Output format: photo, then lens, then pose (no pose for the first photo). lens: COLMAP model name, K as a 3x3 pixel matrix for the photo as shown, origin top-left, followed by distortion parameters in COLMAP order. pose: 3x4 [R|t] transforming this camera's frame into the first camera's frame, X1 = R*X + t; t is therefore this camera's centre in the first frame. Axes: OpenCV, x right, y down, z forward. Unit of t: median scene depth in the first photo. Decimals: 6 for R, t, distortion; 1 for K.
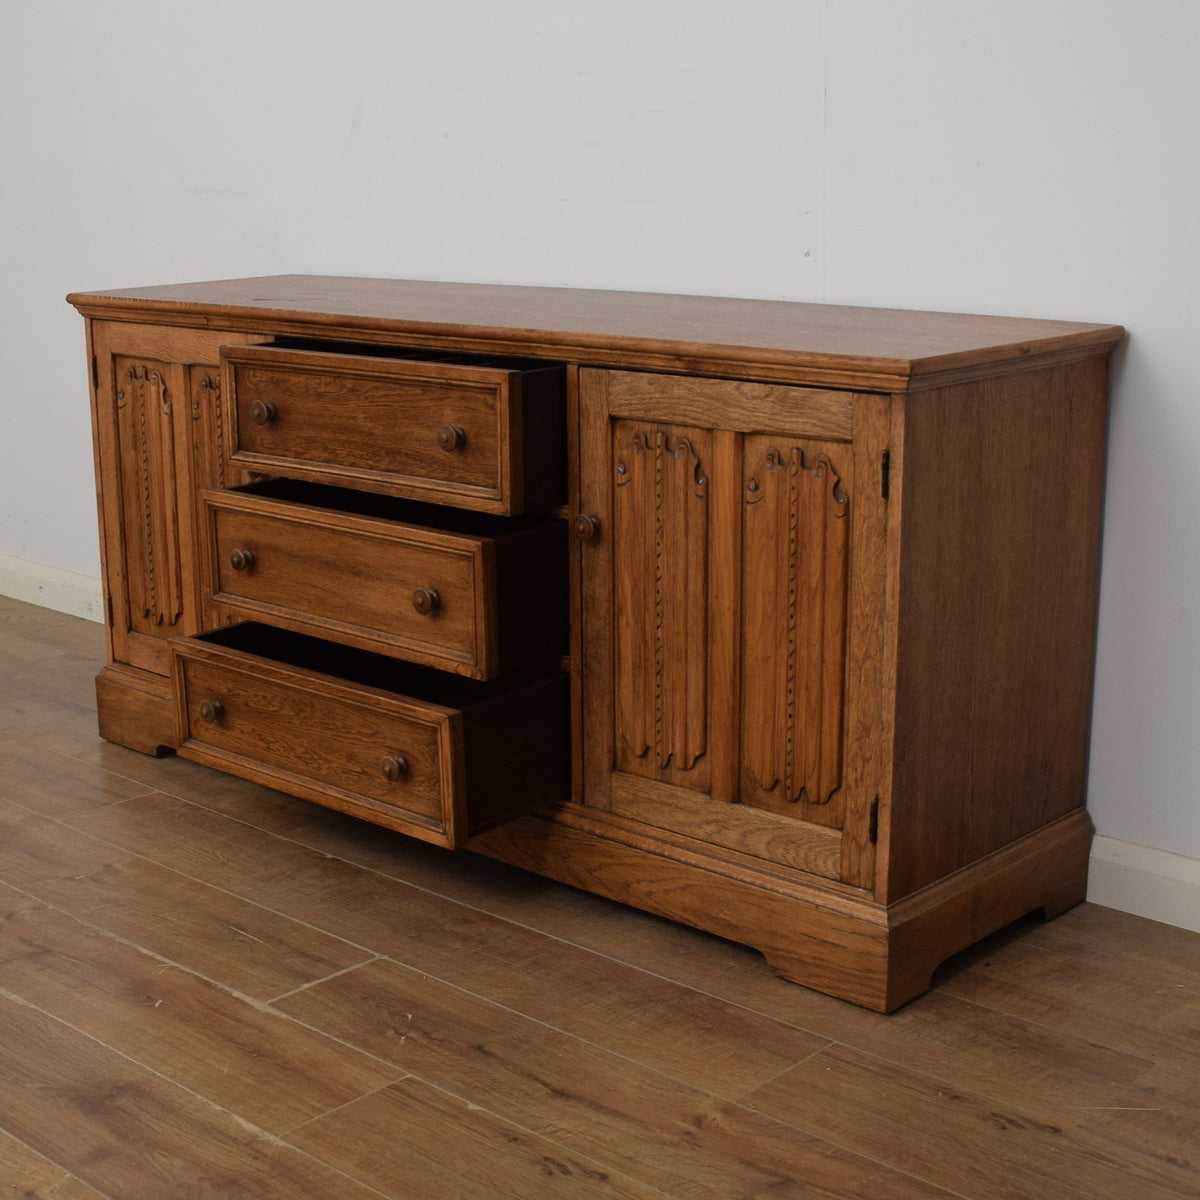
lens RADIAL K [[1867.7, 0, 547.4], [0, 1867.7, 663.6], [0, 0, 1]] dist [-0.096284, 0.000000]
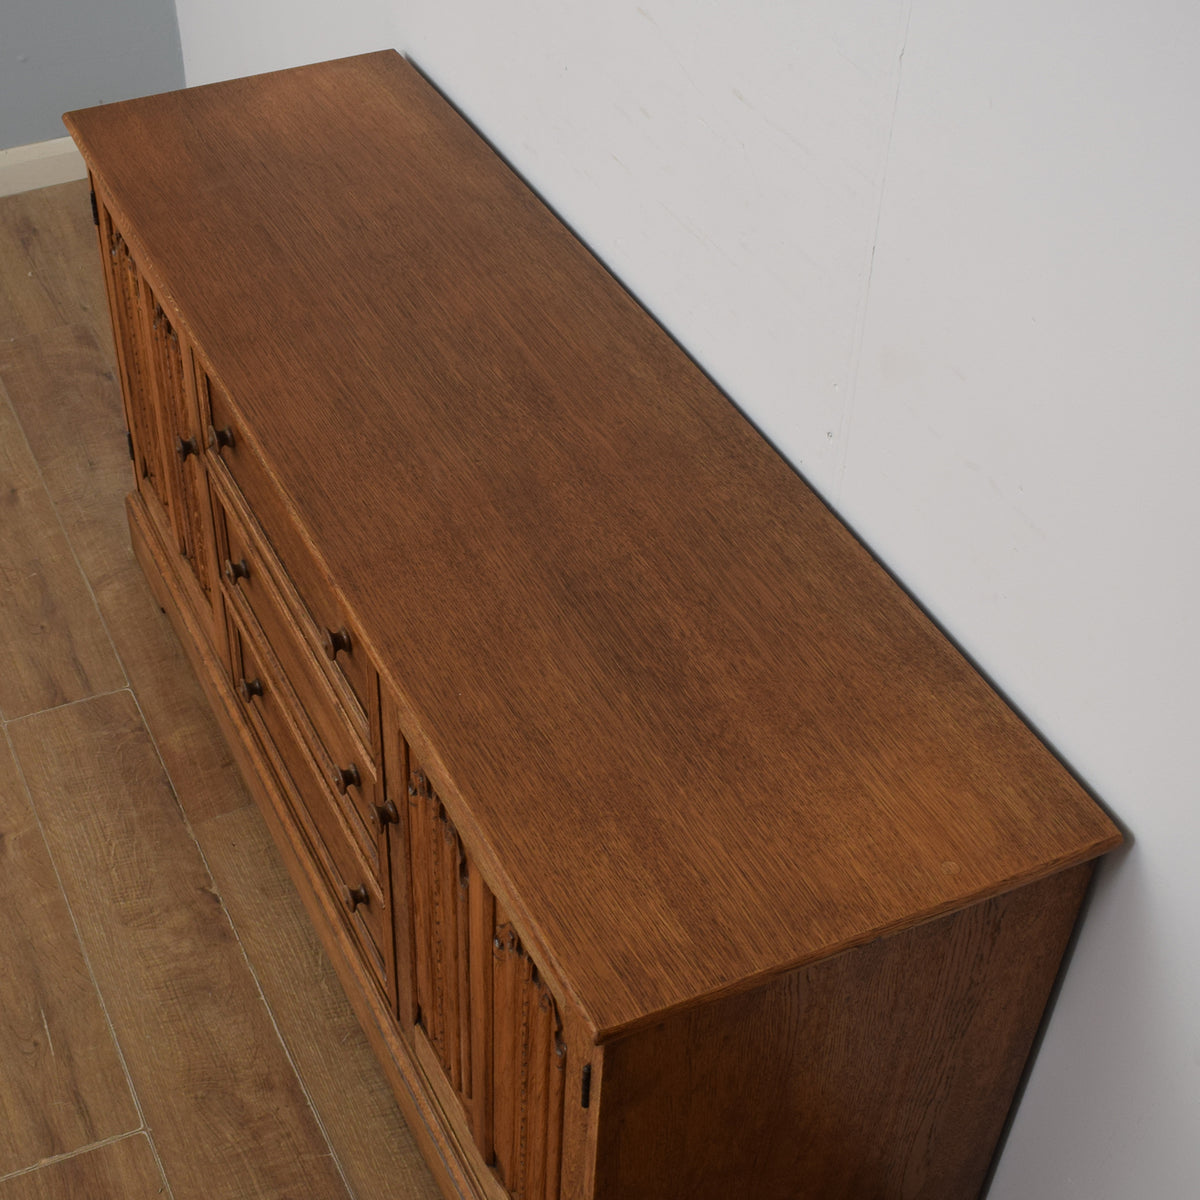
lens RADIAL K [[1867.7, 0, 520.1], [0, 1867.7, 603.7], [0, 0, 1]] dist [-0.096284, 0.000000]
pose [[0.923339, 0.266742, -0.276214, 0.285147], [-0.117855, 0.881480, 0.457279, -0.549373], [0.365452, -0.389670, 0.845341, 0.406308]]
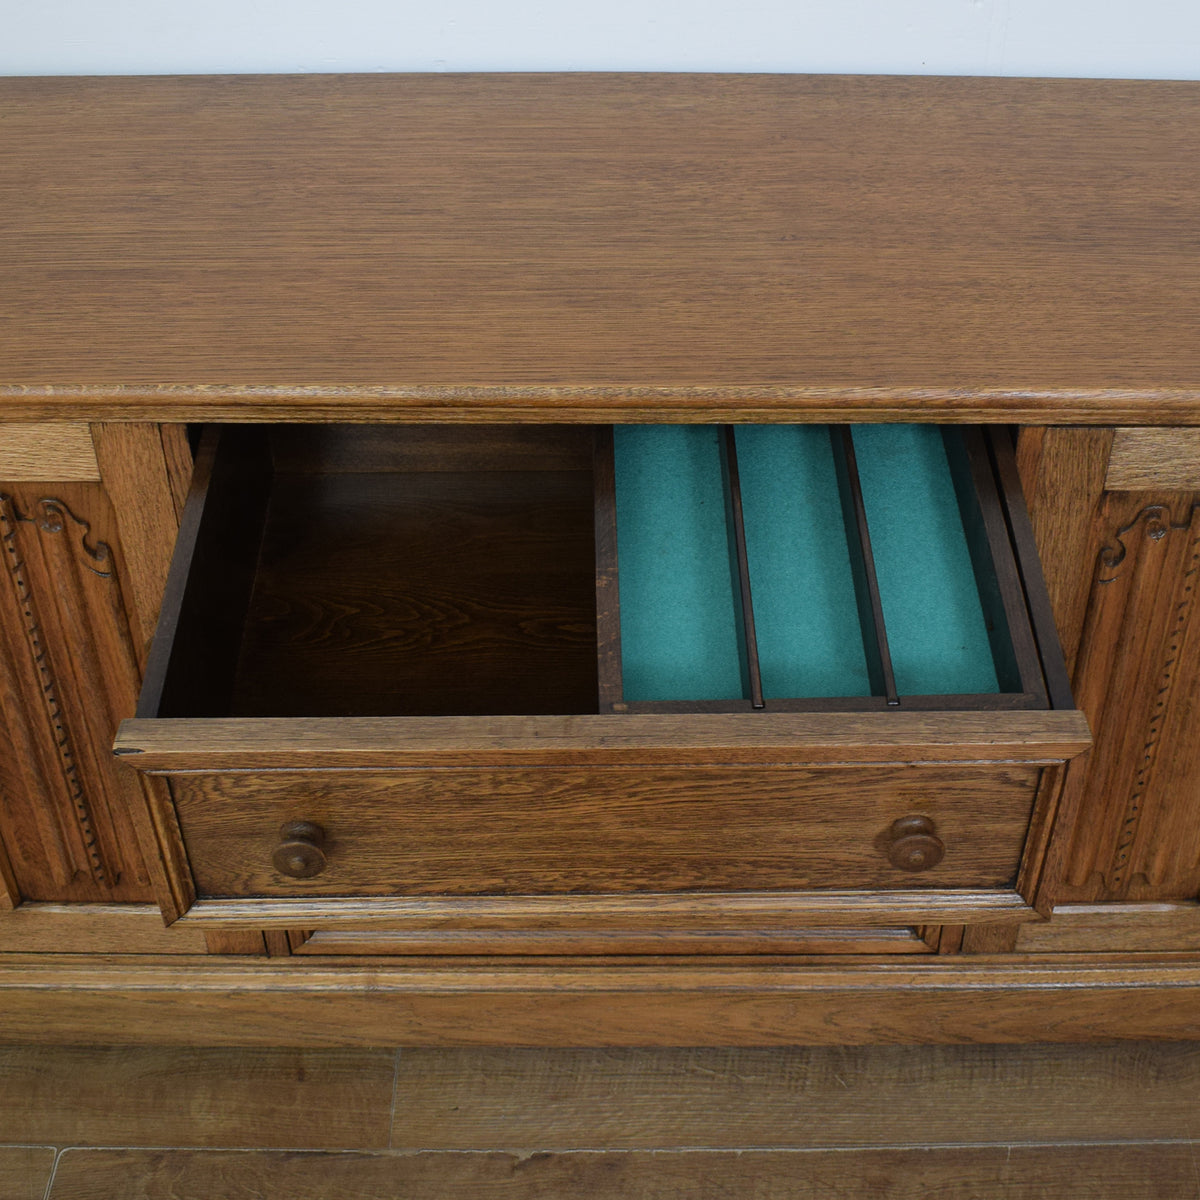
lens RADIAL K [[1867.7, 0, 674.8], [0, 1867.7, 557.7], [0, 0, 1]] dist [-0.096284, 0.000000]
pose [[0.720974, -0.425974, 0.546574, -0.400777], [0.165051, 0.871610, 0.461577, -0.417324], [-0.673019, -0.242572, 0.698716, 0.702777]]
